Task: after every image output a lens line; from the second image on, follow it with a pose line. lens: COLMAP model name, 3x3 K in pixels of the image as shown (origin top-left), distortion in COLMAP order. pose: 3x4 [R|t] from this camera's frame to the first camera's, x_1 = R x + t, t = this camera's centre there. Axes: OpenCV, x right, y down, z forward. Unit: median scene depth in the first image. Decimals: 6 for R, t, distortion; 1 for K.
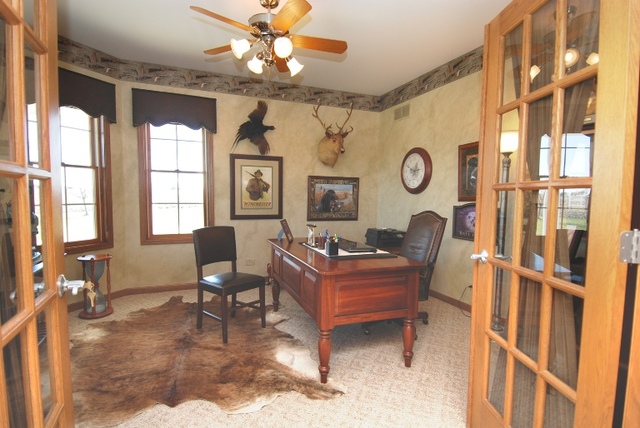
lens RADIAL K [[331.9, 0, 328.1], [0, 331.9, 223.9], [0, 0, 1]] dist [0.000742, -0.008867]
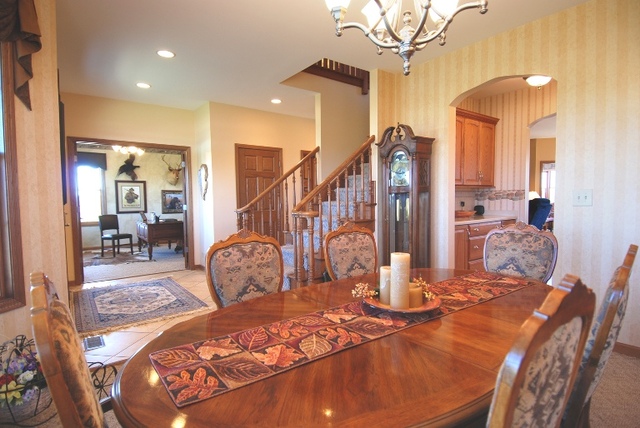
lens RADIAL K [[331.9, 0, 321.1], [0, 331.9, 218.9], [0, 0, 1]] dist [0.000742, -0.008867]
pose [[0.966129, -0.035255, 0.255639, 0.370145], [0.041611, 0.998944, -0.019497, 0.105885], [-0.254681, 0.029474, 0.966576, -1.189104]]
